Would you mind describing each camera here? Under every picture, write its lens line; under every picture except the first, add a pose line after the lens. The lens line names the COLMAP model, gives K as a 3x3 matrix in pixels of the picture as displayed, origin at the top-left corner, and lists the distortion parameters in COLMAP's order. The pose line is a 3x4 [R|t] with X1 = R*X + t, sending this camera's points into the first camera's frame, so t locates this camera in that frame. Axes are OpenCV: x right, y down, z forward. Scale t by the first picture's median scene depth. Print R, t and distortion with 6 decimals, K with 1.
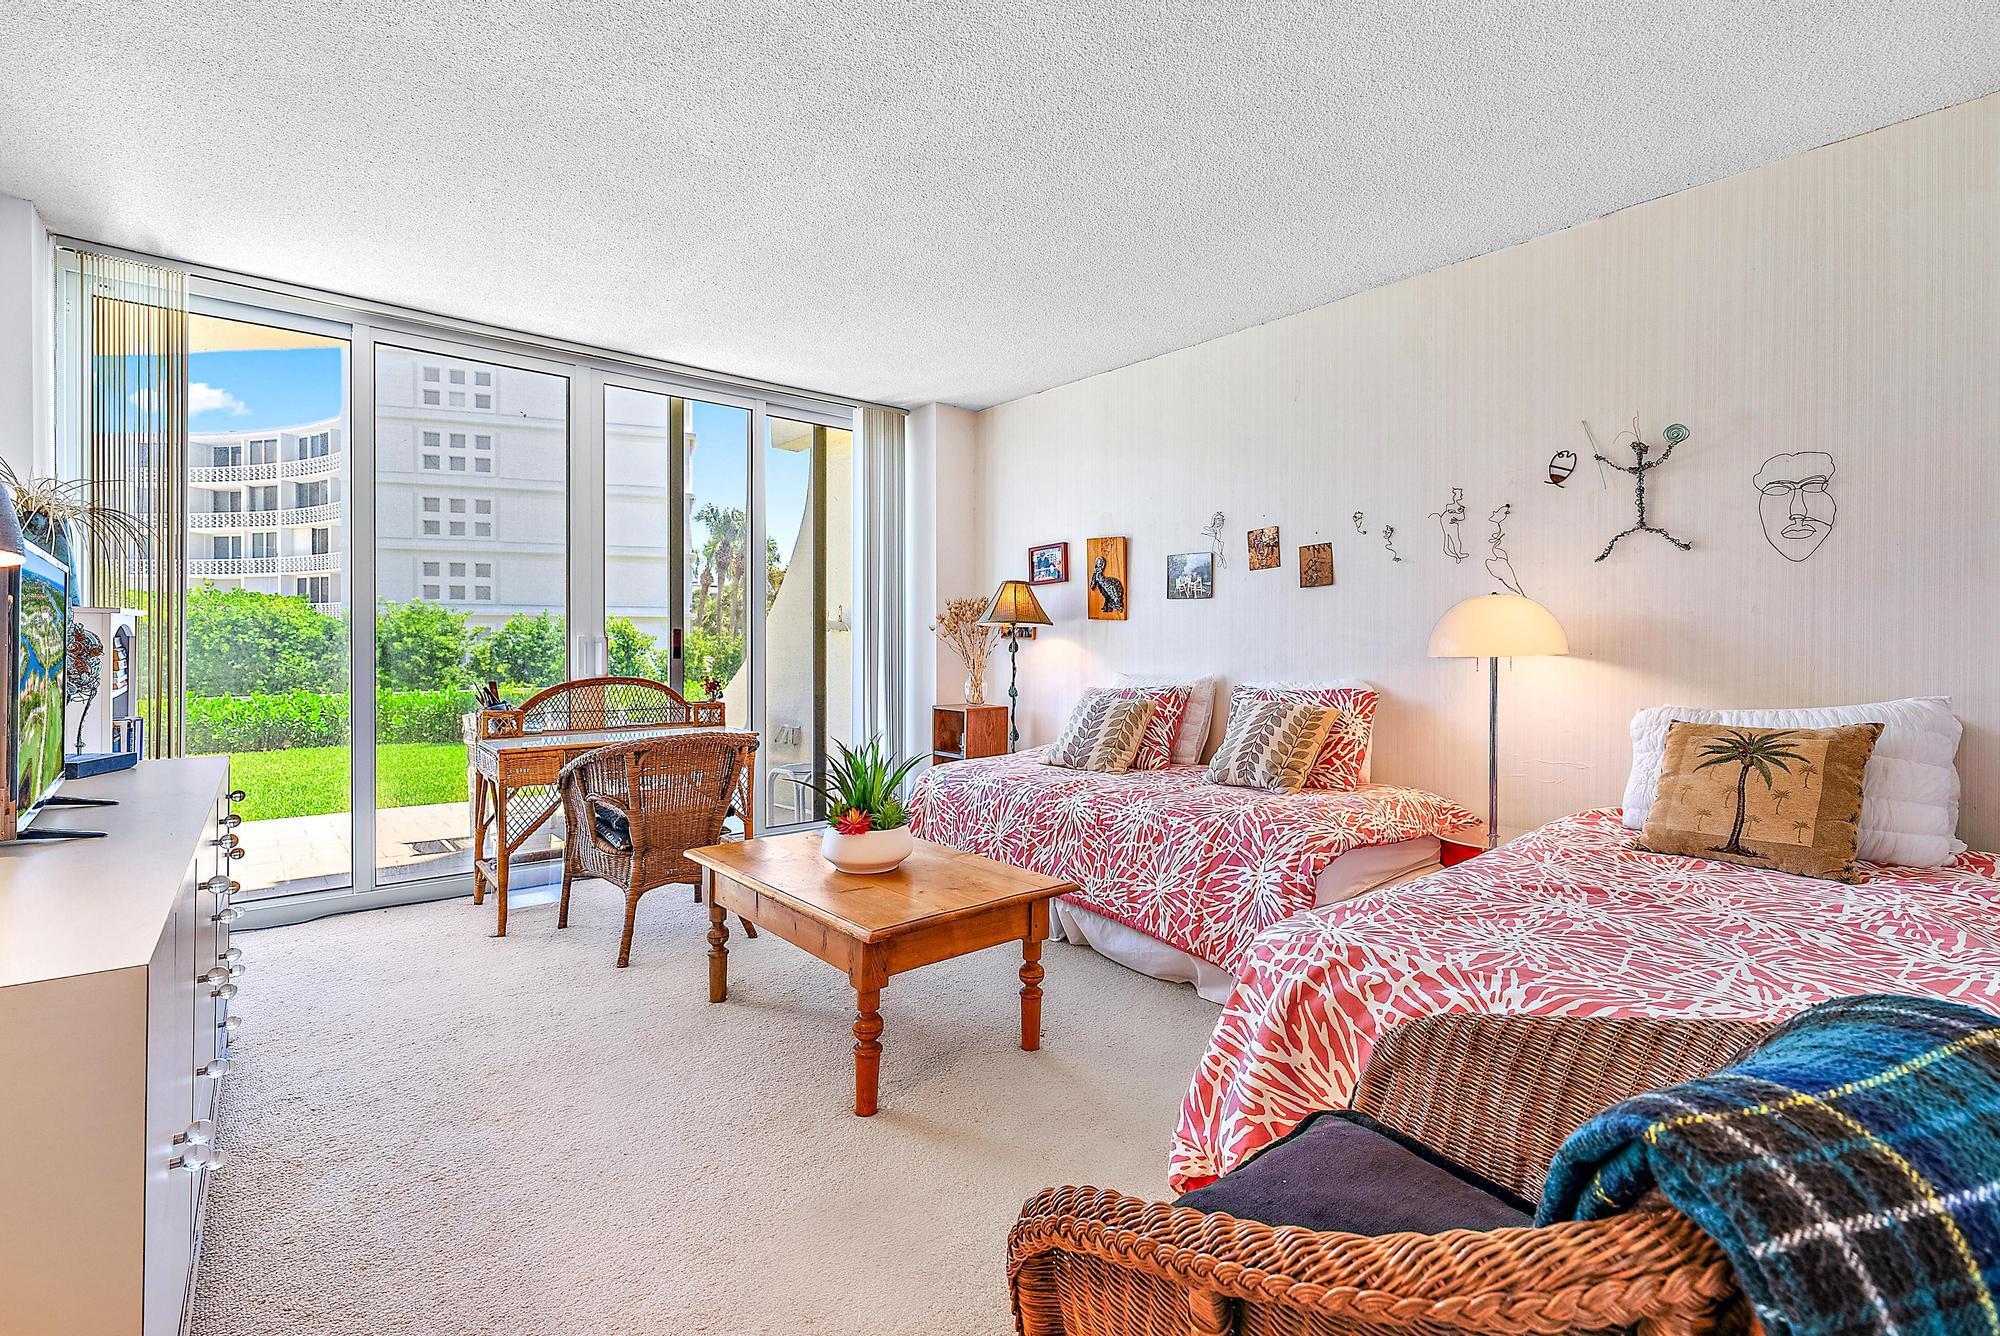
lens RADIAL K [[900.9, 0, 1004.8], [0, 900.9, 642.1], [0, 0, 1]] dist [0.001288, 0.000369]
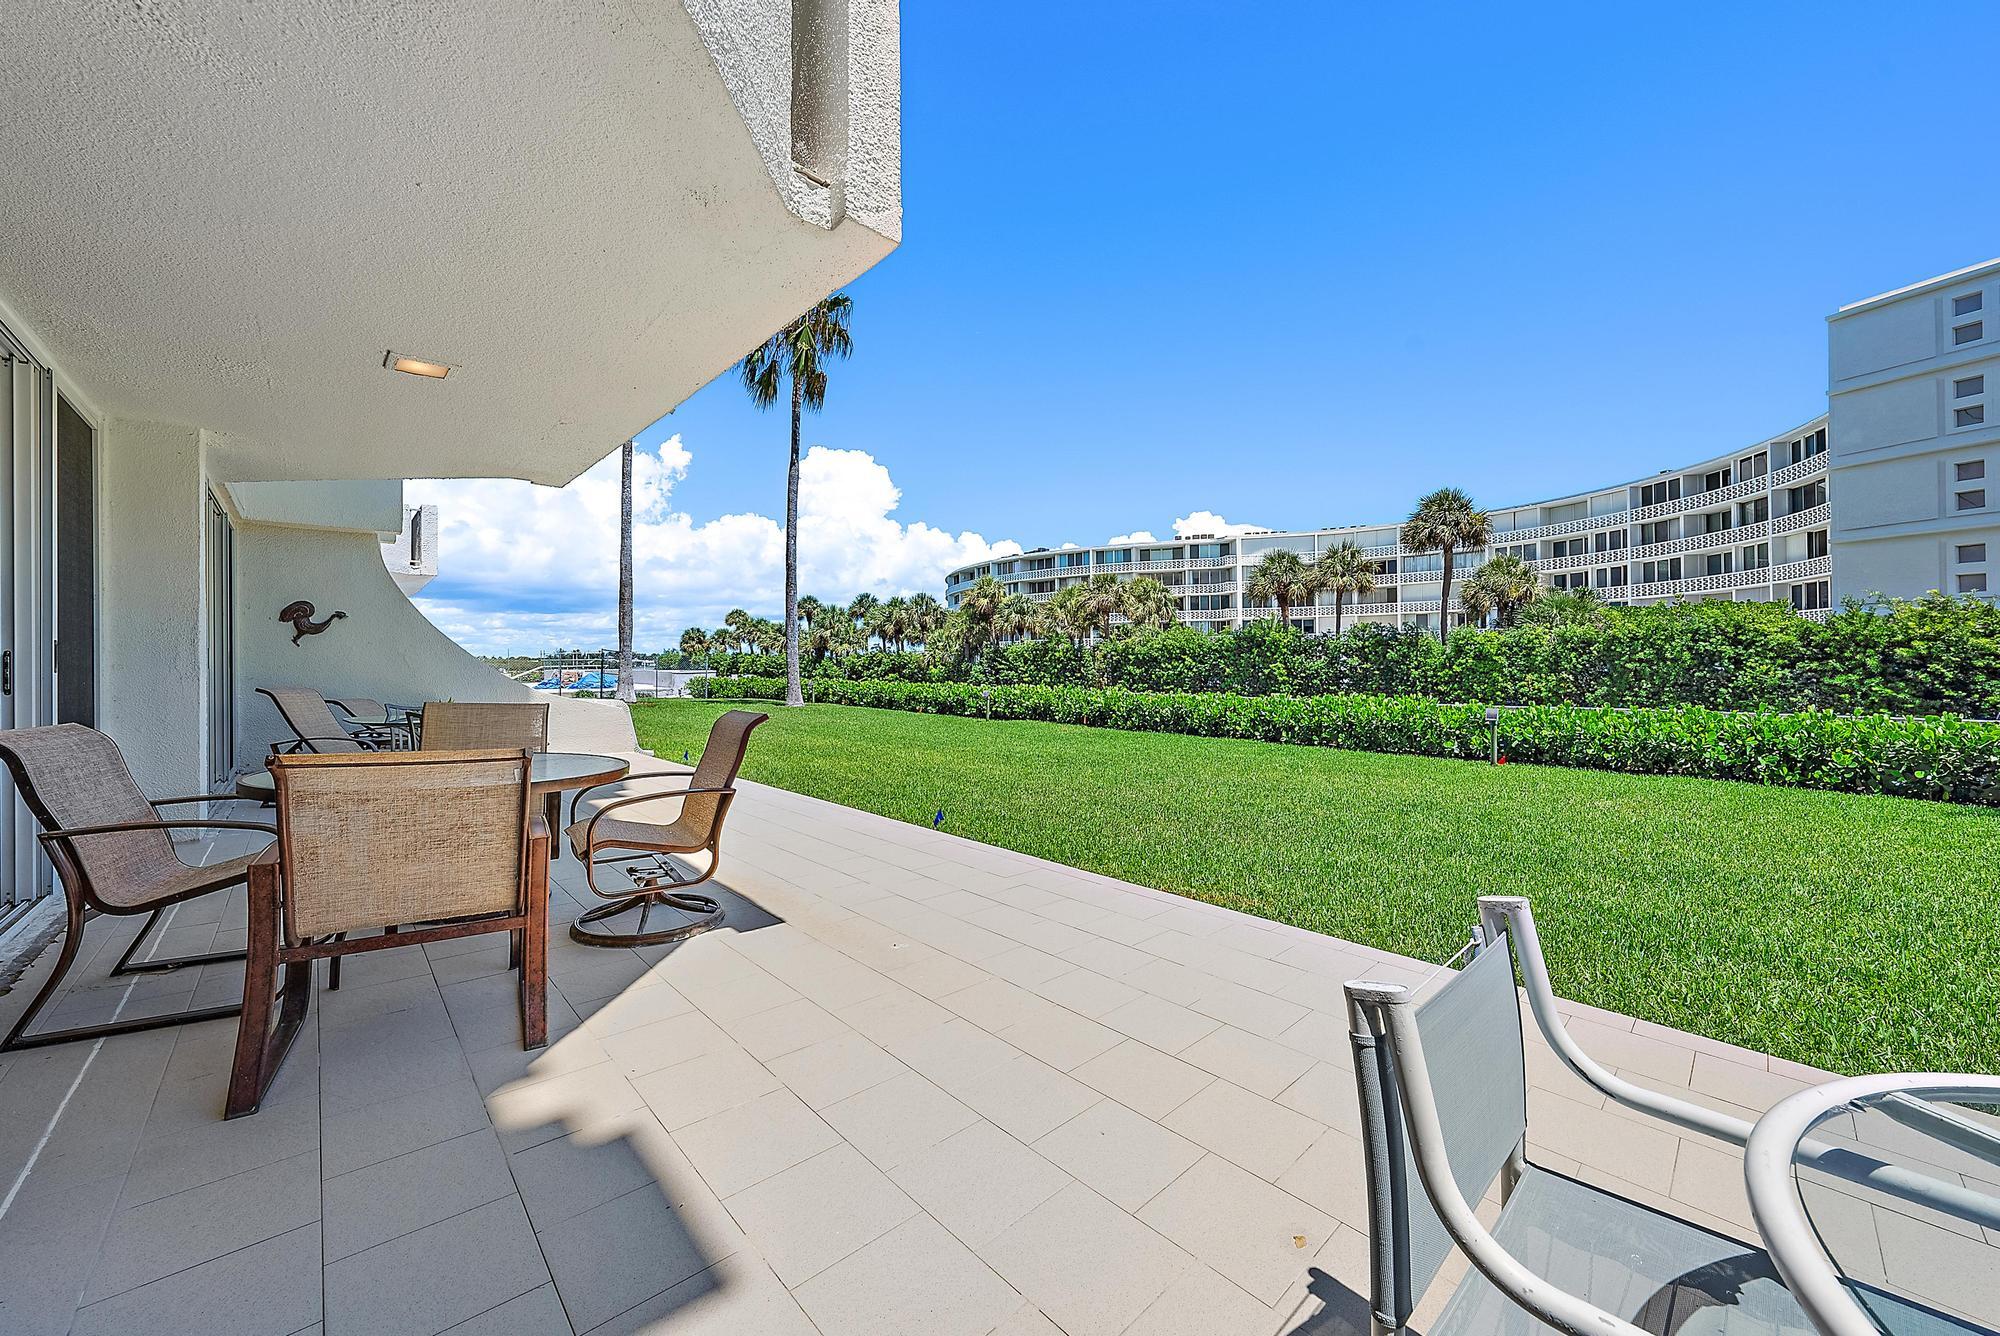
lens RADIAL K [[724.9, 0, 1000.0], [0, 724.9, 668.0], [0, 0, 1]] dist [-0.007343, 0.000148]
pose [[0.052242, 0.009028, -0.998594, -0.062407], [0.011976, 0.999882, 0.009666, 0.002190], [0.998563, -0.012464, 0.052127, 0.130007]]
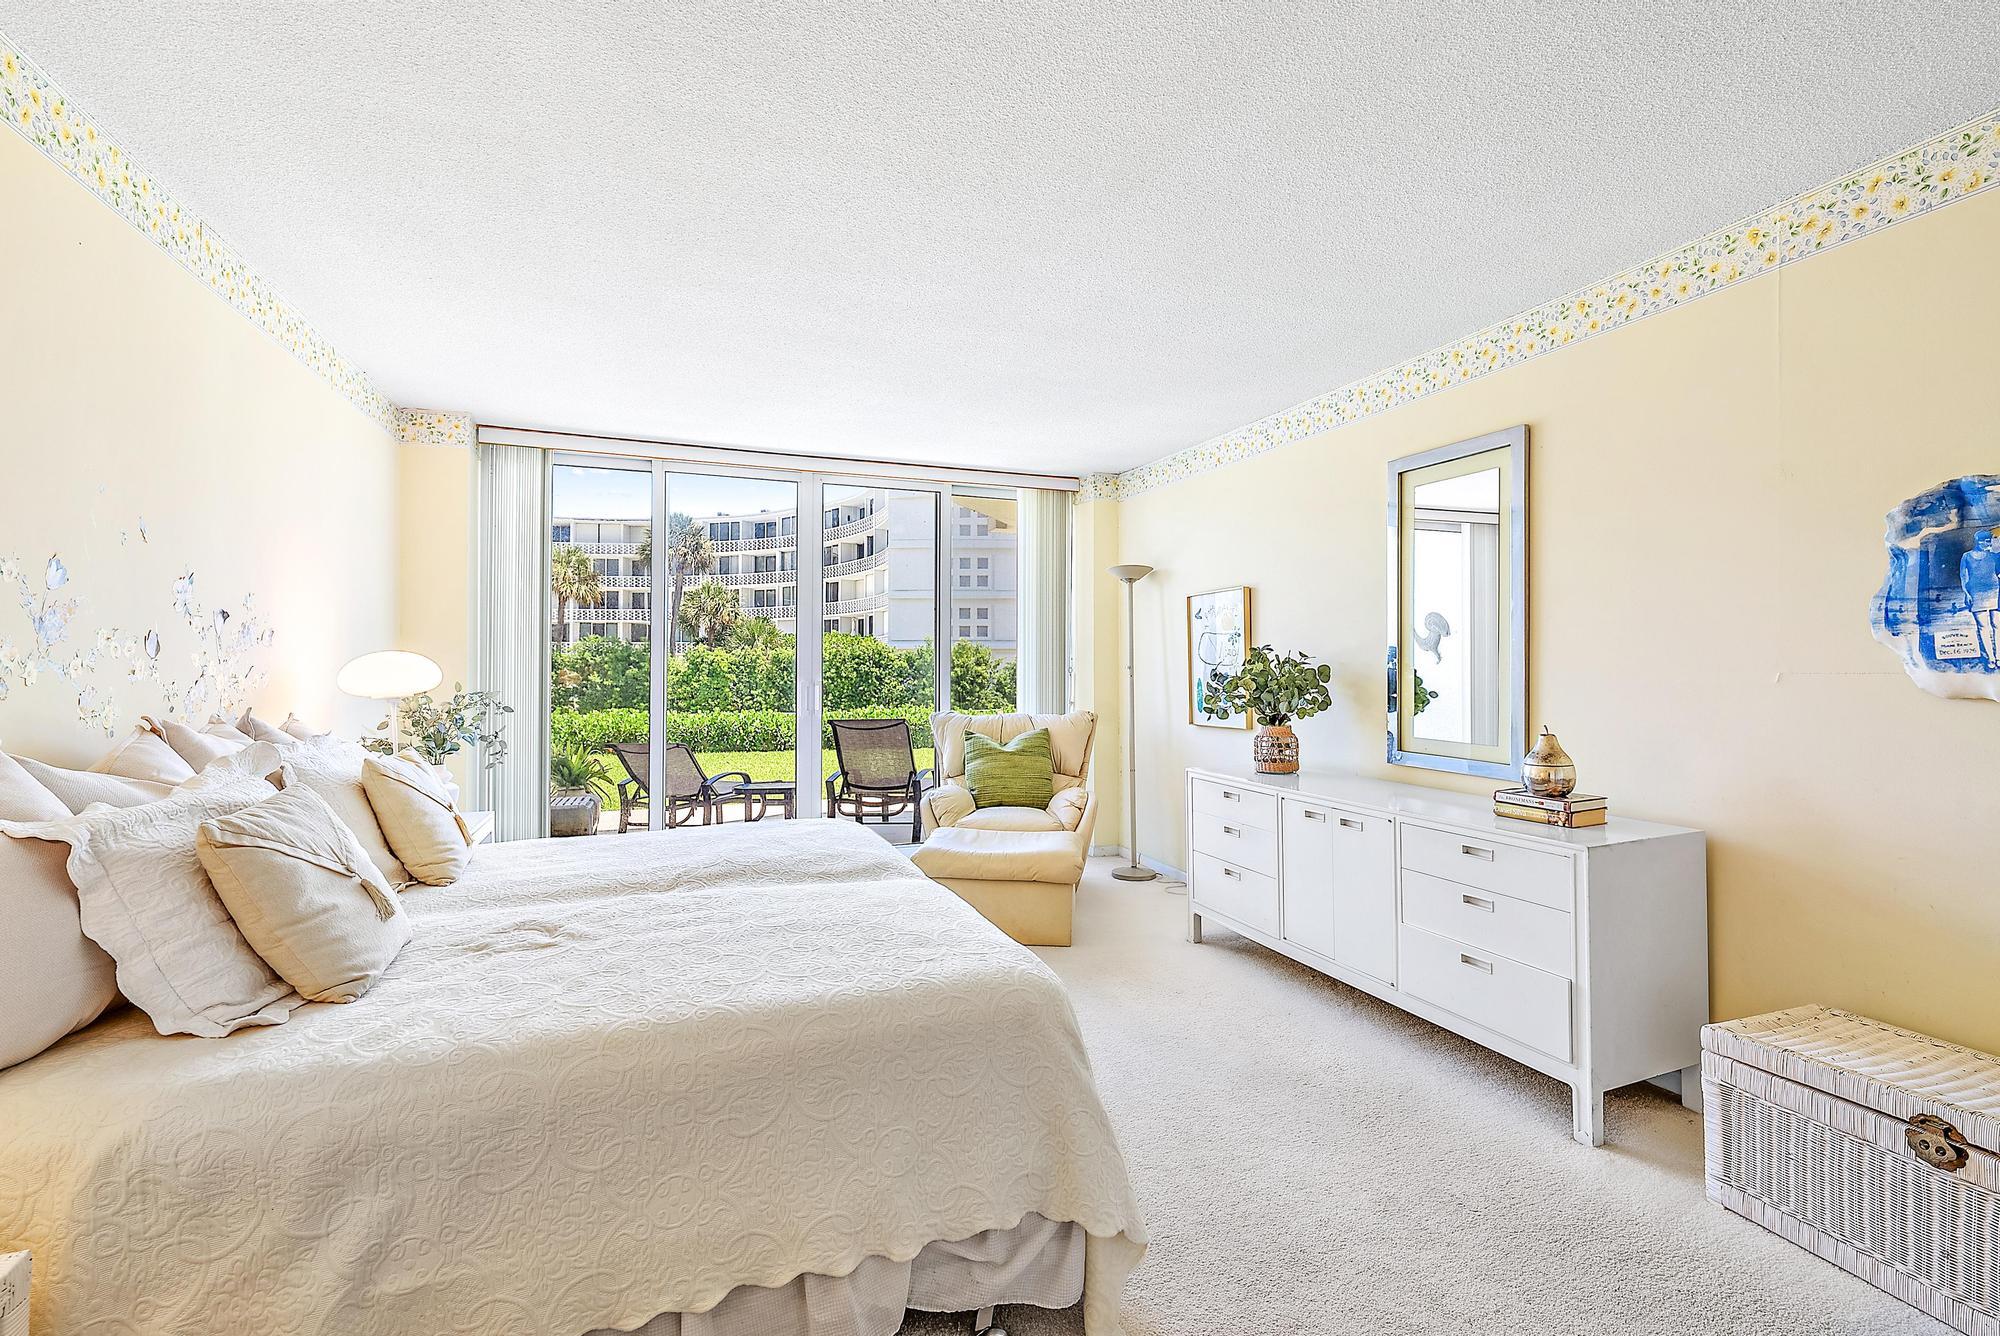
lens RADIAL K [[878.9, 0, 1000.0], [0, 878.9, 668.0], [0, 0, 1]] dist [-0.000397, -0.000554]
pose [[0.945696, 0.000248, -0.325051, -0.158092], [-0.000385, 1.000000, -0.000357, -0.002726], [0.325051, 0.000463, 0.945696, -0.155009]]
